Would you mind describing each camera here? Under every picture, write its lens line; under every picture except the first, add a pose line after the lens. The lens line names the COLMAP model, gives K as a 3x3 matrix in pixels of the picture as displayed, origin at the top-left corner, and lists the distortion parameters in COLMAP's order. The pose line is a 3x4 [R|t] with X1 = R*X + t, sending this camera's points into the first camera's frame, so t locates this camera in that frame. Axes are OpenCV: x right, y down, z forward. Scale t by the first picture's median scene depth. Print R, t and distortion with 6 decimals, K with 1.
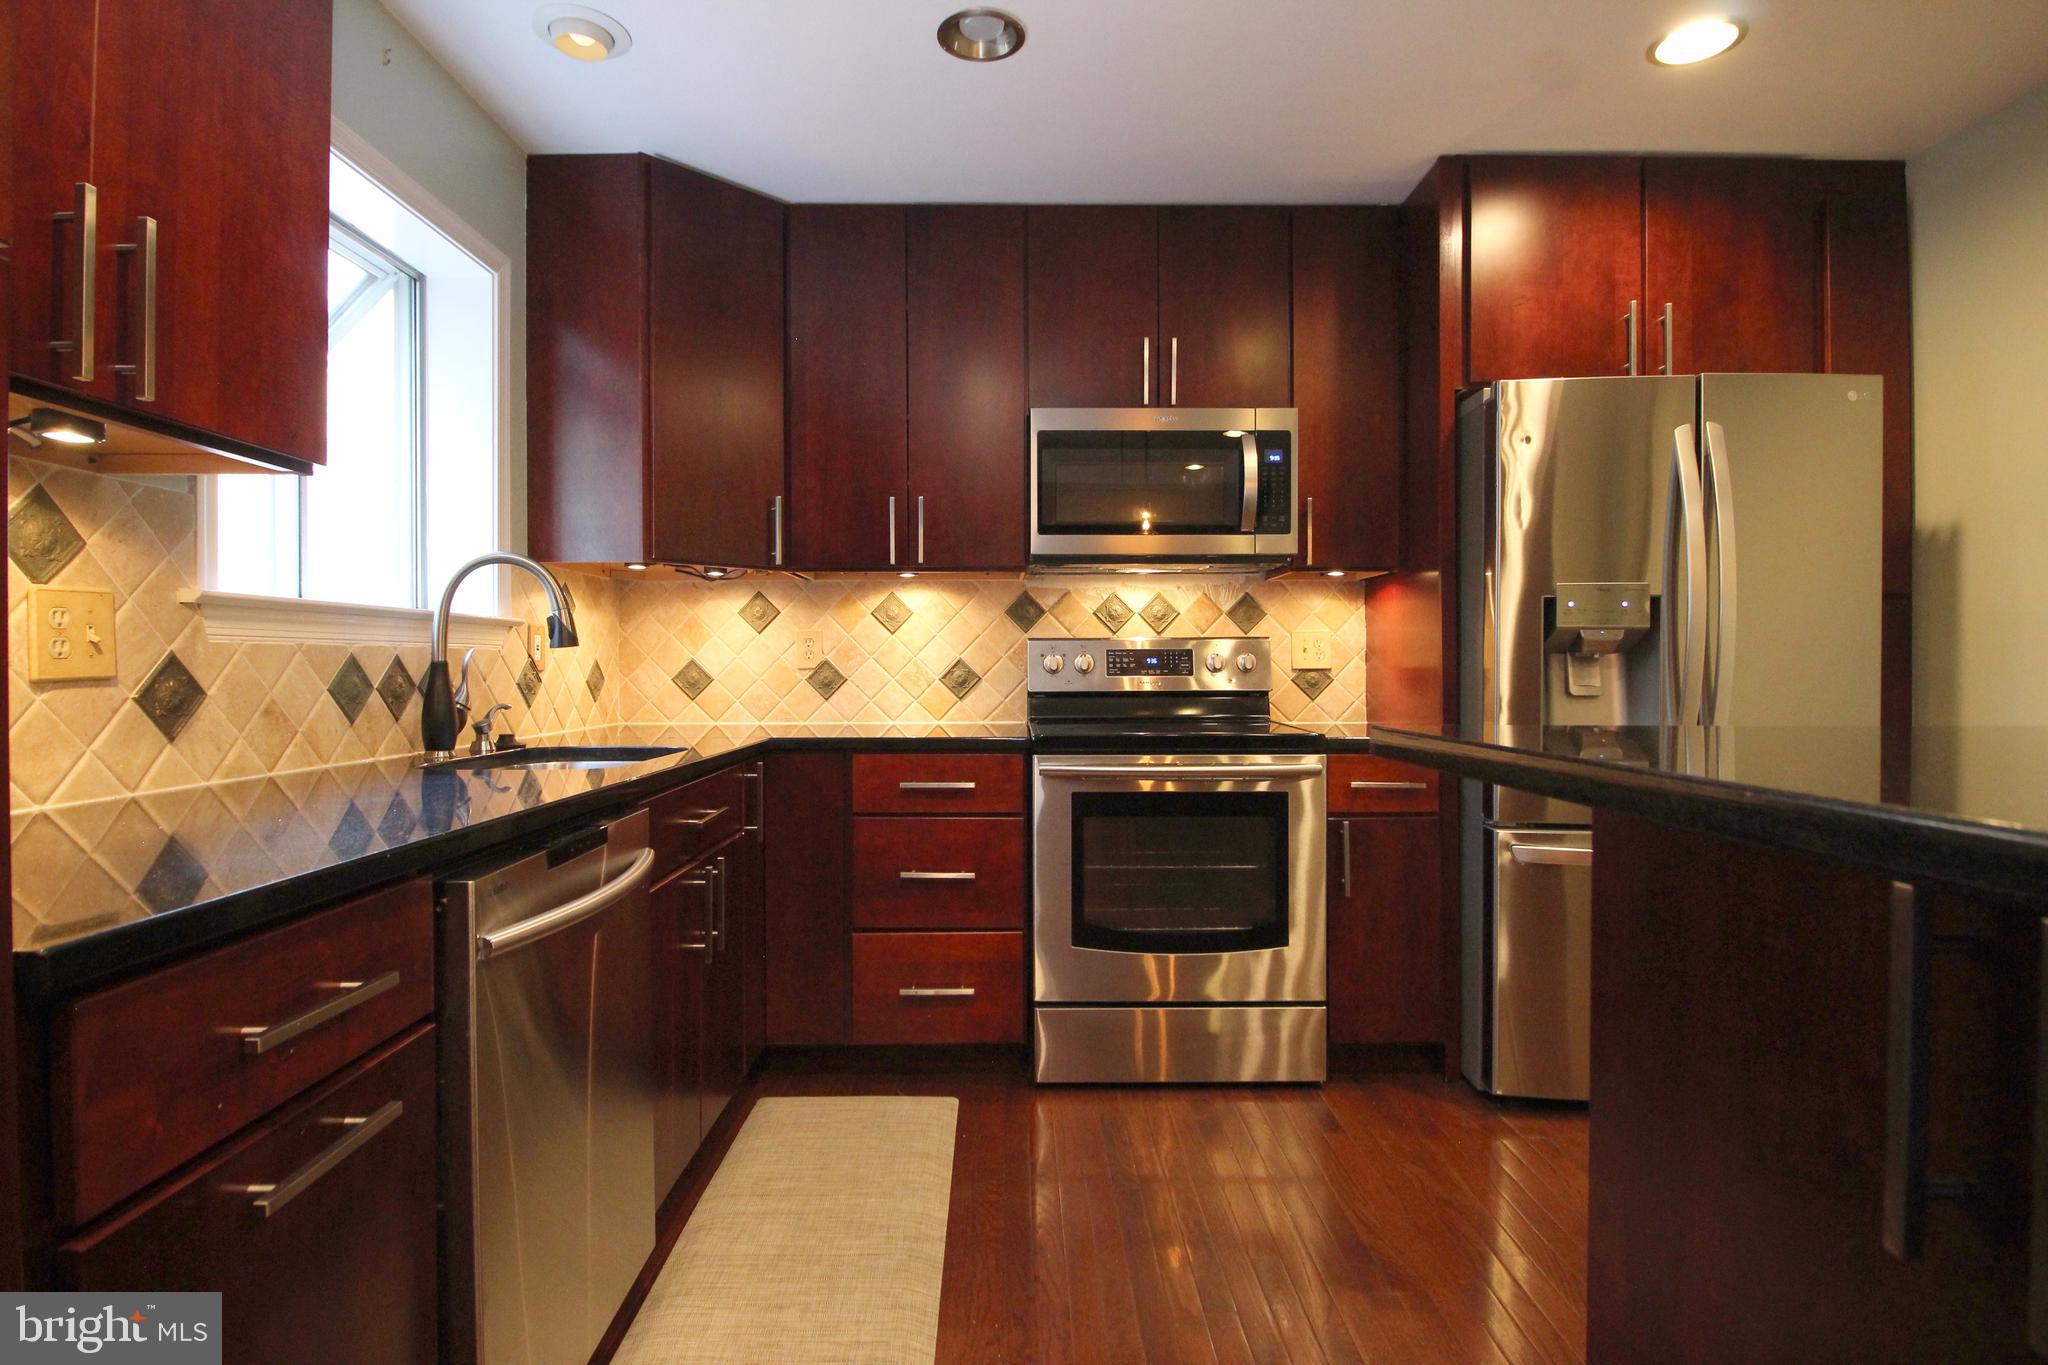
lens RADIAL K [[1033.7, 0, 1022.9], [0, 1033.7, 669.2], [0, 0, 1]] dist [-0.006992, -0.003766]
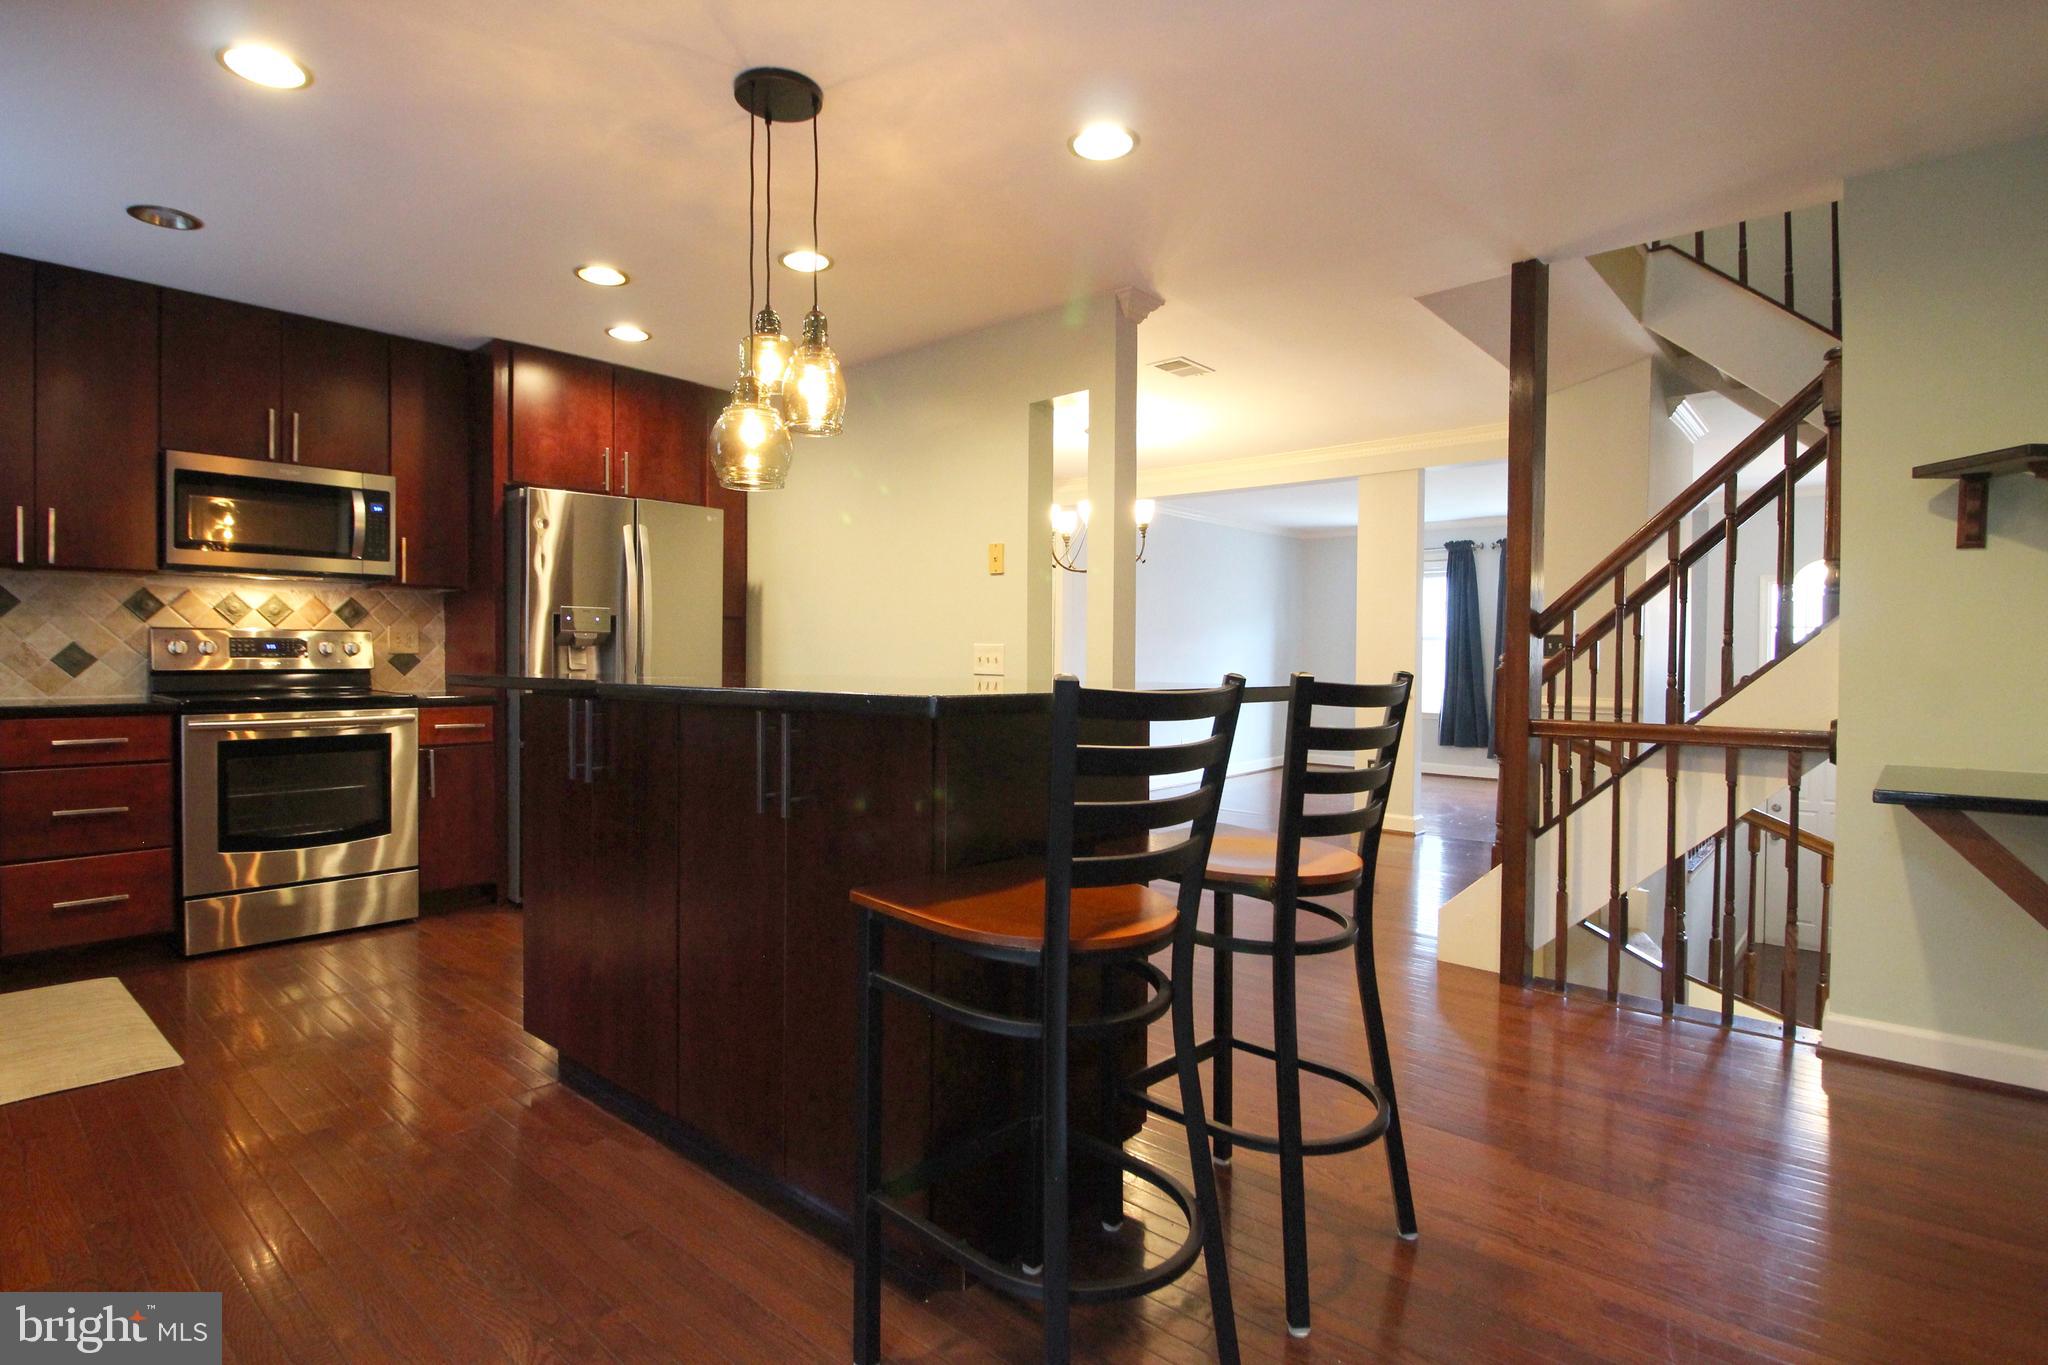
lens RADIAL K [[1033.7, 0, 1005.4], [0, 1033.7, 675.9], [0, 0, 1]] dist [-0.006992, -0.003766]
pose [[0.681905, -0.007394, 0.731403, -0.232636], [-0.005889, 0.999861, 0.015599, 0.004176], [-0.731417, -0.014944, 0.681767, -0.687987]]
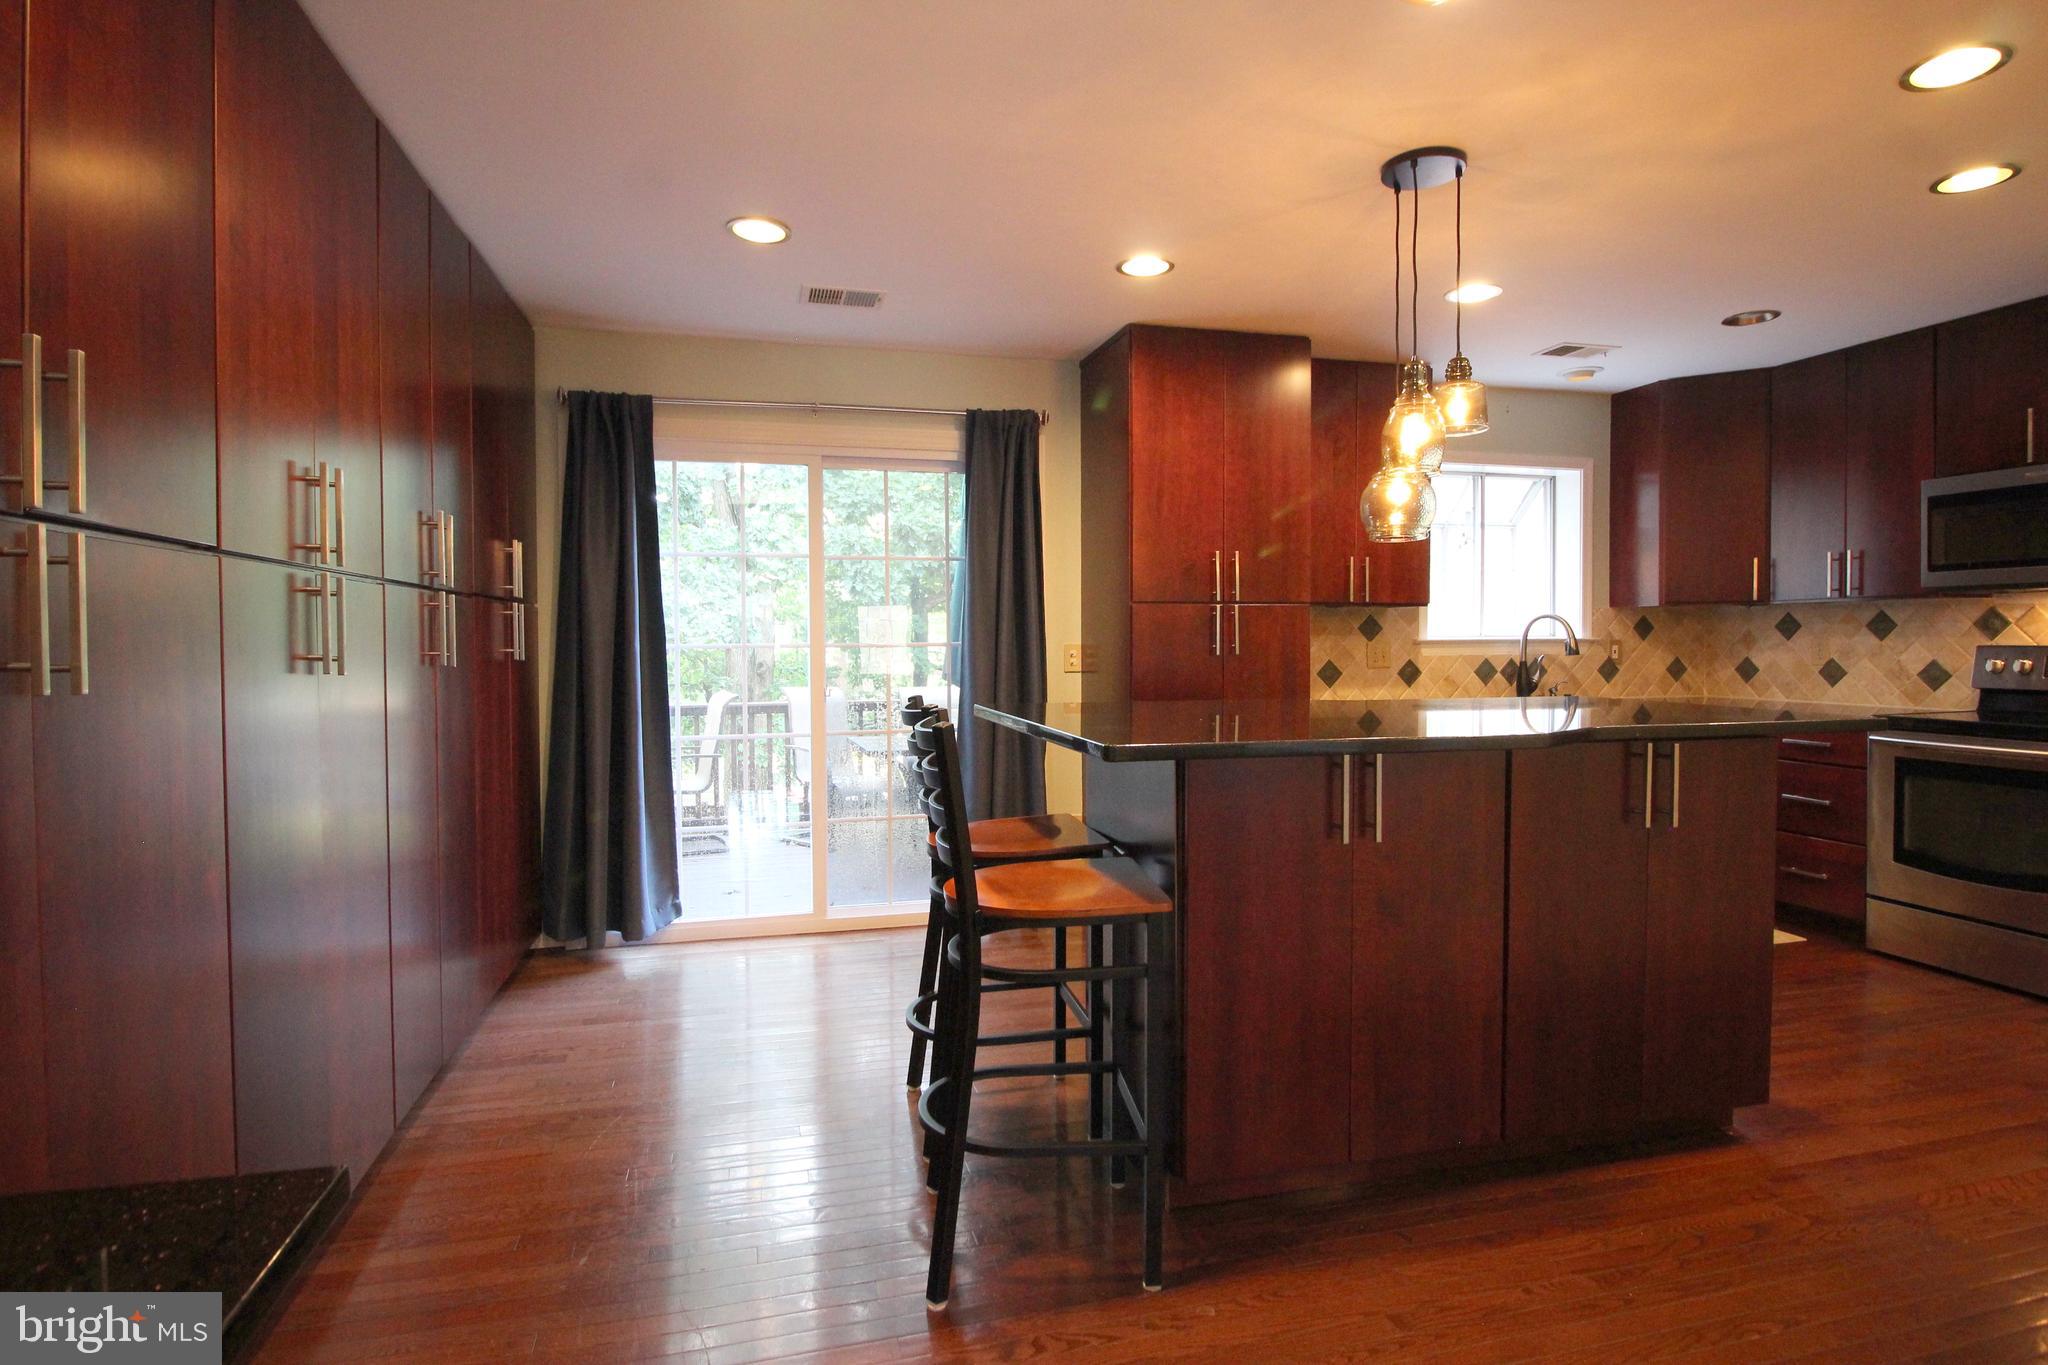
lens RADIAL K [[1033.7, 0, 1013.4], [0, 1033.7, 672.4], [0, 0, 1]] dist [-0.006992, -0.003766]
pose [[0.229760, 0.030401, -0.972772, 1.140777], [0.000328, 0.999510, 0.031314, -0.043186], [0.973247, -0.007514, 0.229638, -0.530547]]
